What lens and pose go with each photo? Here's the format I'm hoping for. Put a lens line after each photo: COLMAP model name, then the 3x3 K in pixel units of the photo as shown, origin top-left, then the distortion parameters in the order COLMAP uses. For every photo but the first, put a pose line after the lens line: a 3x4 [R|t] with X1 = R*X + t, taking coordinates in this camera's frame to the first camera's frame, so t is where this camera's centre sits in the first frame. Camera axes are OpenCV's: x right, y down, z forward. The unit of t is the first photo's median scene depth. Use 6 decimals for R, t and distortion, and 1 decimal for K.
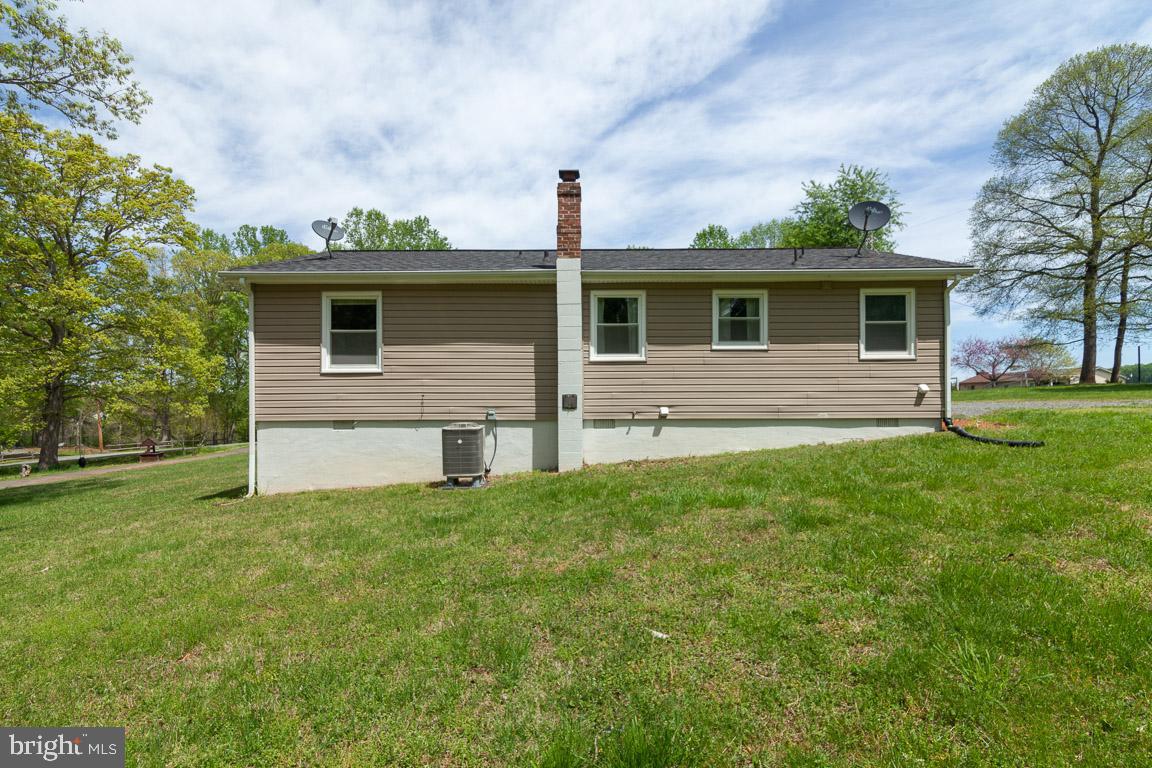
lens RADIAL K [[533.0, 0, 581.1], [0, 533.0, 400.6], [0, 0, 1]] dist [0.000105, 0.000009]
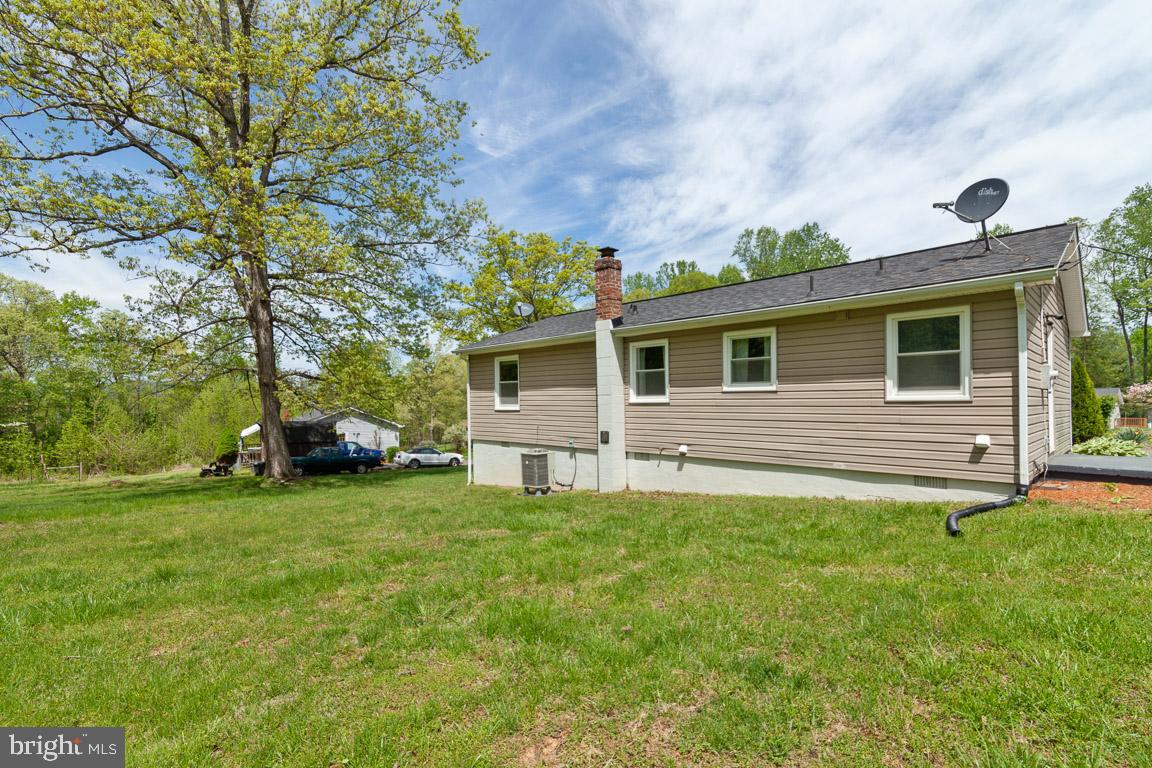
lens RADIAL K [[536.0, 0, 579.6], [0, 536.0, 407.8], [0, 0, 1]] dist [0.001634, 0.000157]
pose [[0.703287, 0.009579, -0.710842, 0.776481], [-0.007625, 0.999953, 0.005931, -0.068255], [0.710866, 0.001249, 0.703327, 0.087912]]
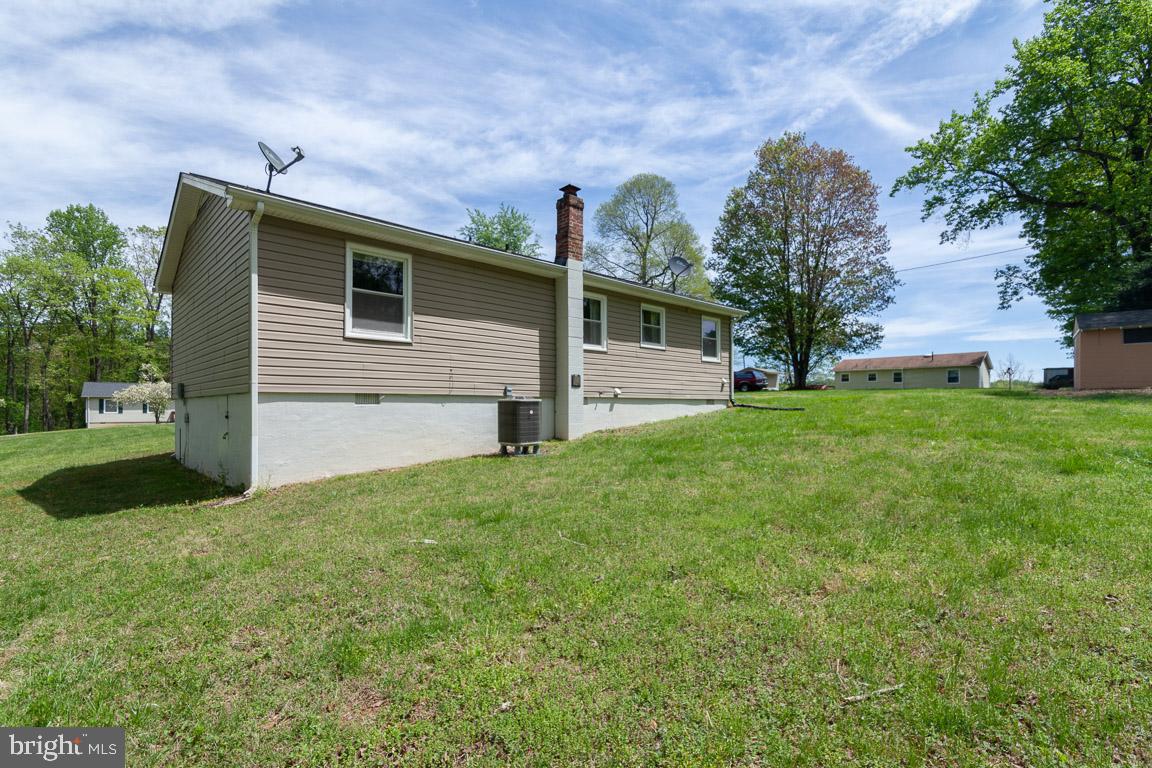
lens RADIAL K [[536.0, 0, 579.6], [0, 536.0, 407.8], [0, 0, 1]] dist [0.001634, 0.000157]
pose [[0.720866, 0.001786, 0.693072, -0.805679], [0.003658, 0.999973, -0.006381, 0.066783], [-0.693065, 0.007135, 0.720840, 0.128103]]
